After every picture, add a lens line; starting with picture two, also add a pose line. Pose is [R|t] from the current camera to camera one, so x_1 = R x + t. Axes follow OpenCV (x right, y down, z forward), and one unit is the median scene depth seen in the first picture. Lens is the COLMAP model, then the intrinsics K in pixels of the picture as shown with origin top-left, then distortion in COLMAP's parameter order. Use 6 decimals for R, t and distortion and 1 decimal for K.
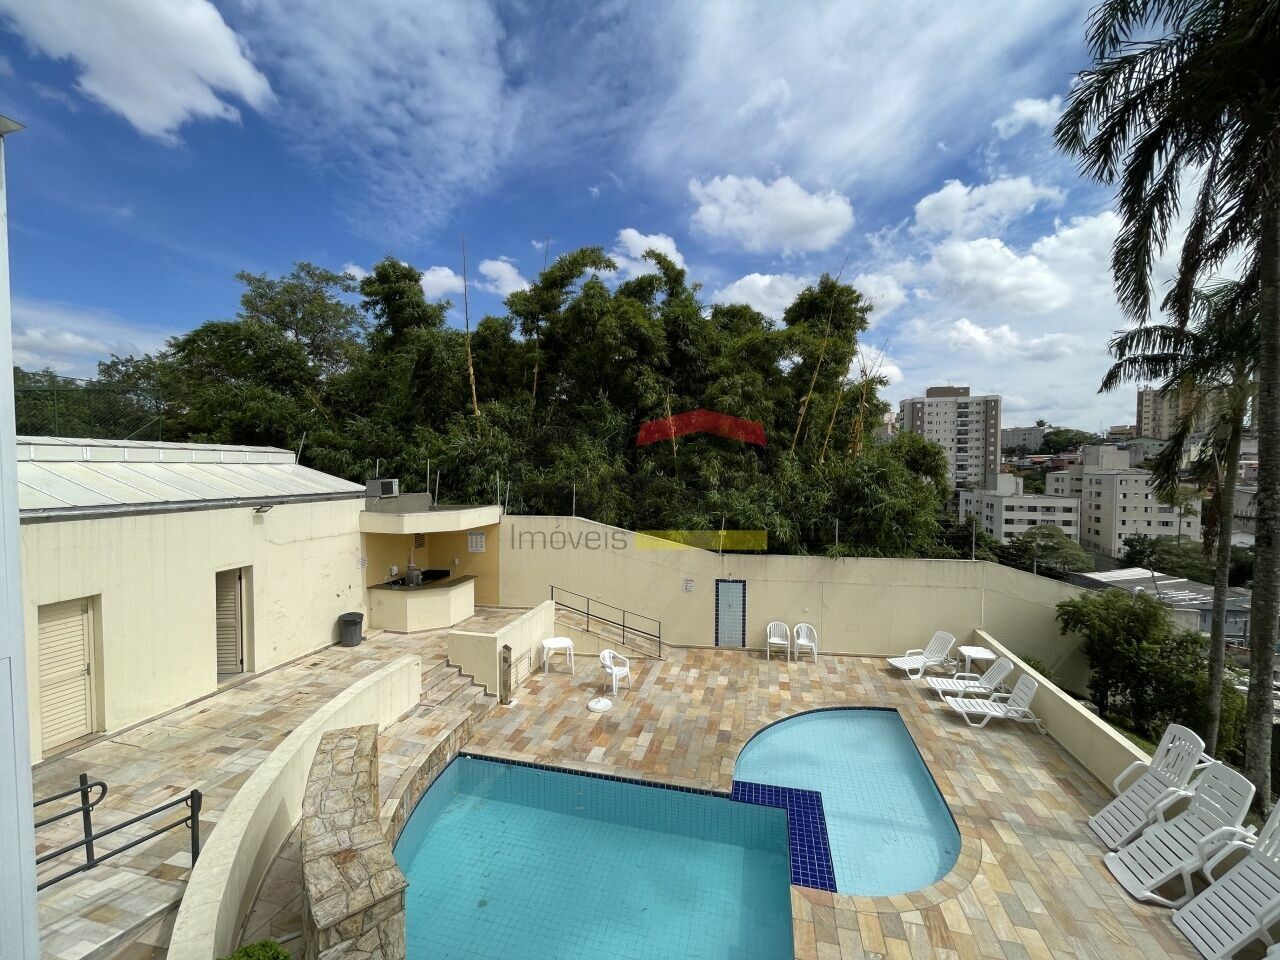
lens RADIAL K [[512.1, 0, 636.9], [0, 512.1, 479.4], [0, 0, 1]] dist [-0.004880, 0.001530]
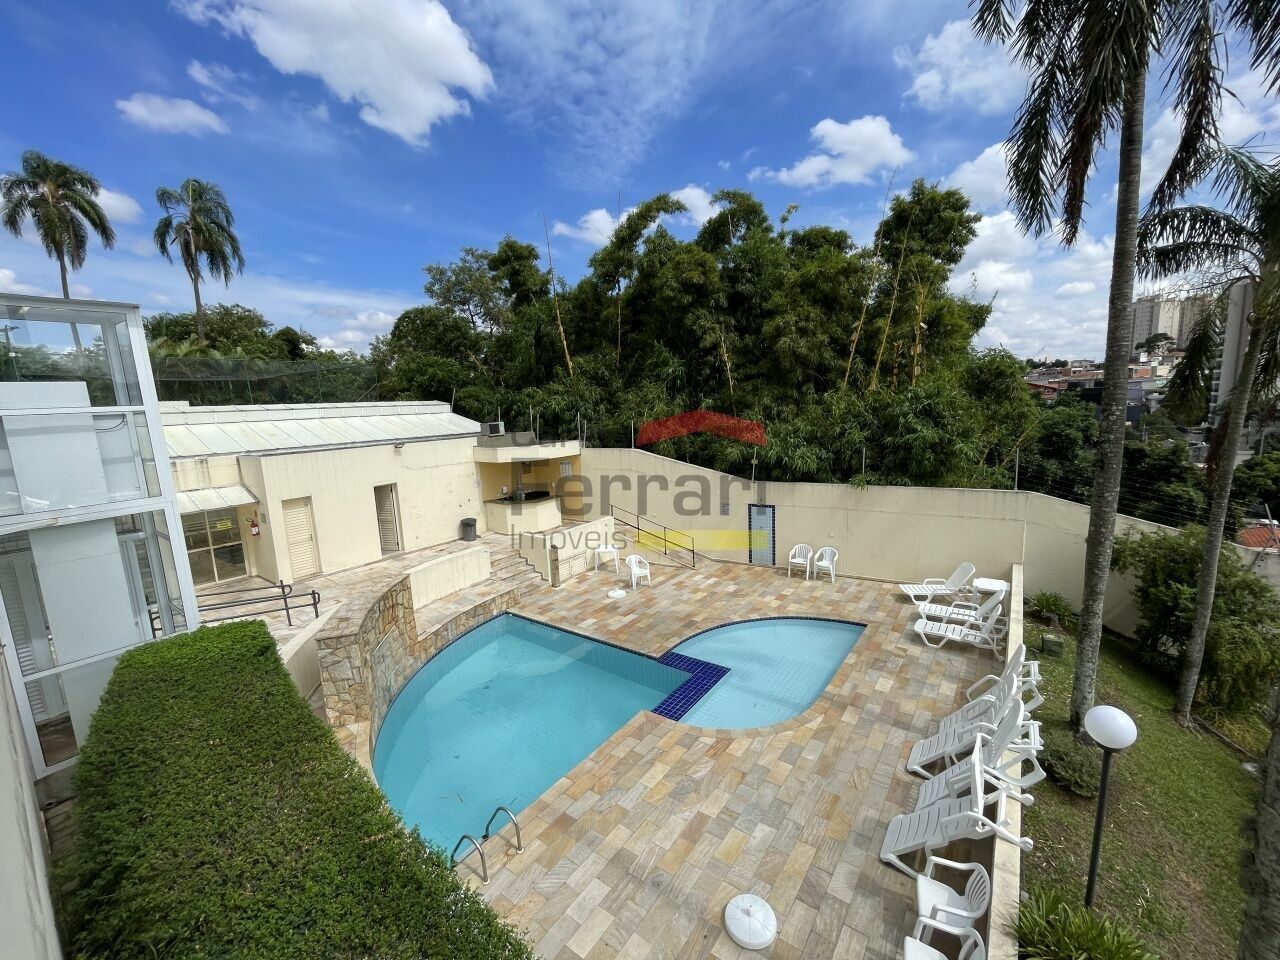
lens RADIAL K [[512.1, 0, 642.6], [0, 512.1, 483.8], [0, 0, 1]] dist [-0.004880, 0.001530]
pose [[0.924002, 0.013636, -0.382144, 0.412280], [0.040109, 0.990395, 0.132323, -0.003026], [0.380278, -0.137594, 0.914580, -0.101630]]
